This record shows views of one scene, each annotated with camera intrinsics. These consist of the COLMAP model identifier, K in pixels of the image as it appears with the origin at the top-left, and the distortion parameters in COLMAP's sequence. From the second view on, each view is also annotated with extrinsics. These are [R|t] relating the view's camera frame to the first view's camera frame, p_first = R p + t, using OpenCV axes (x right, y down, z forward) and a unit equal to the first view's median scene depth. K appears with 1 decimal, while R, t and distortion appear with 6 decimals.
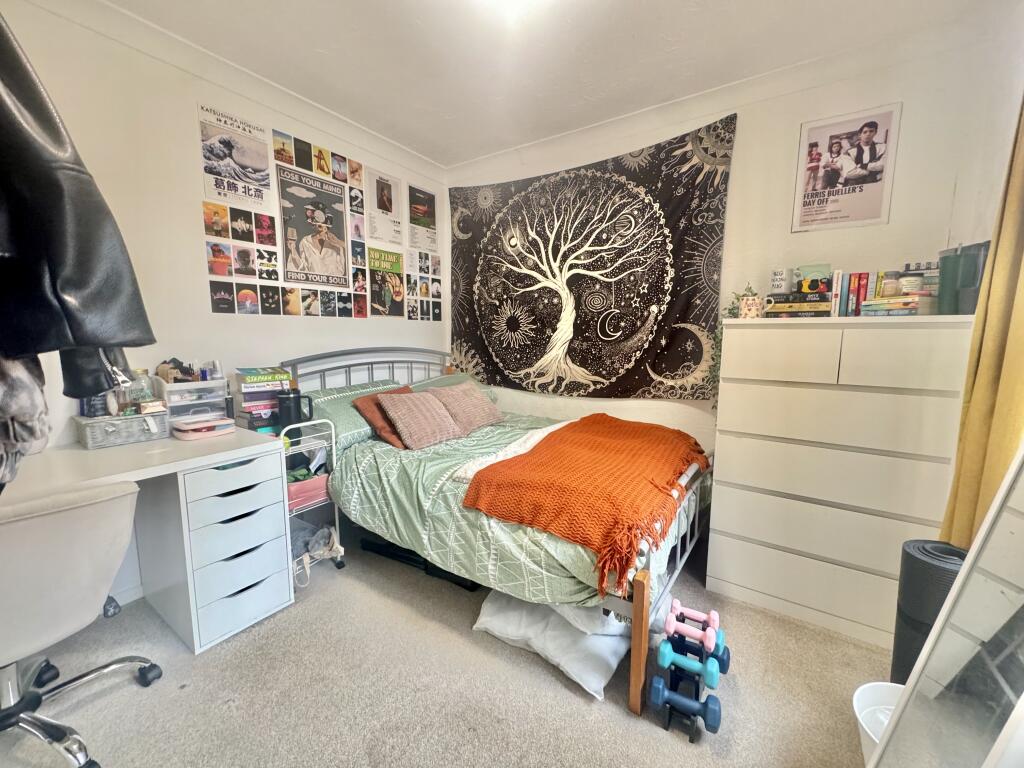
lens RADIAL K [[410.6, 0, 513.6], [0, 410.6, 384.7], [0, 0, 1]] dist [-0.000003, -0.000442]
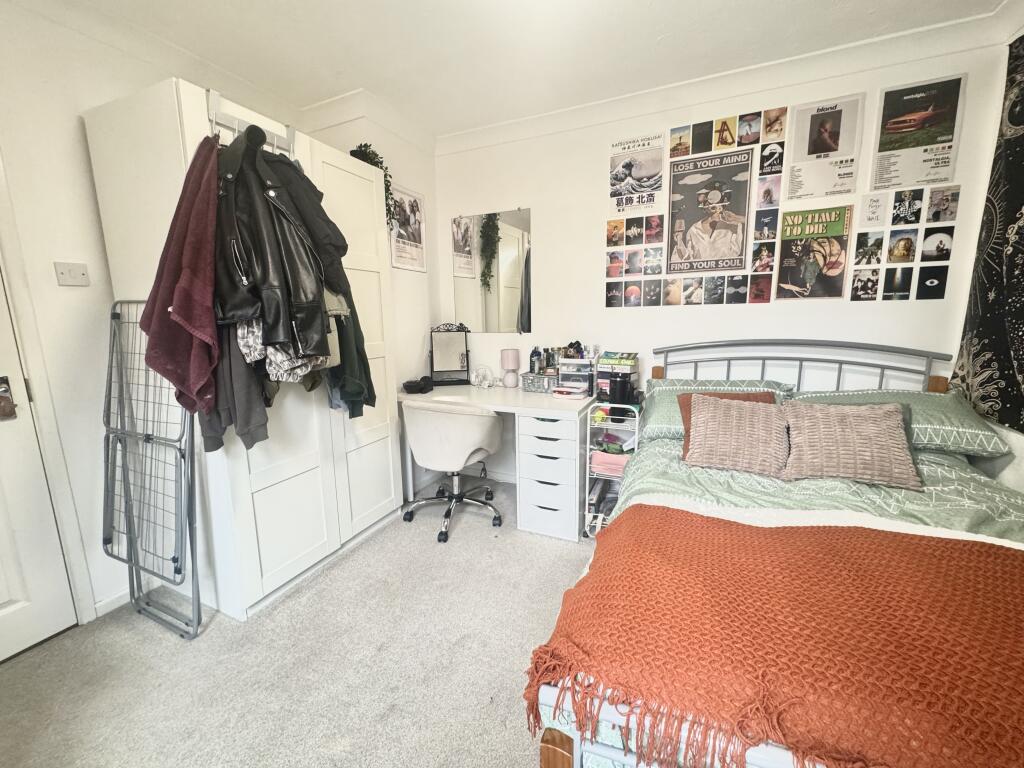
lens RADIAL K [[410.6, 0, 511.6], [0, 410.6, 384.3], [0, 0, 1]] dist [-0.000003, -0.000442]
pose [[0.158345, 0.155970, -0.974987, 0.417694], [-0.105364, 0.984476, 0.140376, -0.069949], [0.981746, 0.080501, 0.172321, 0.405142]]
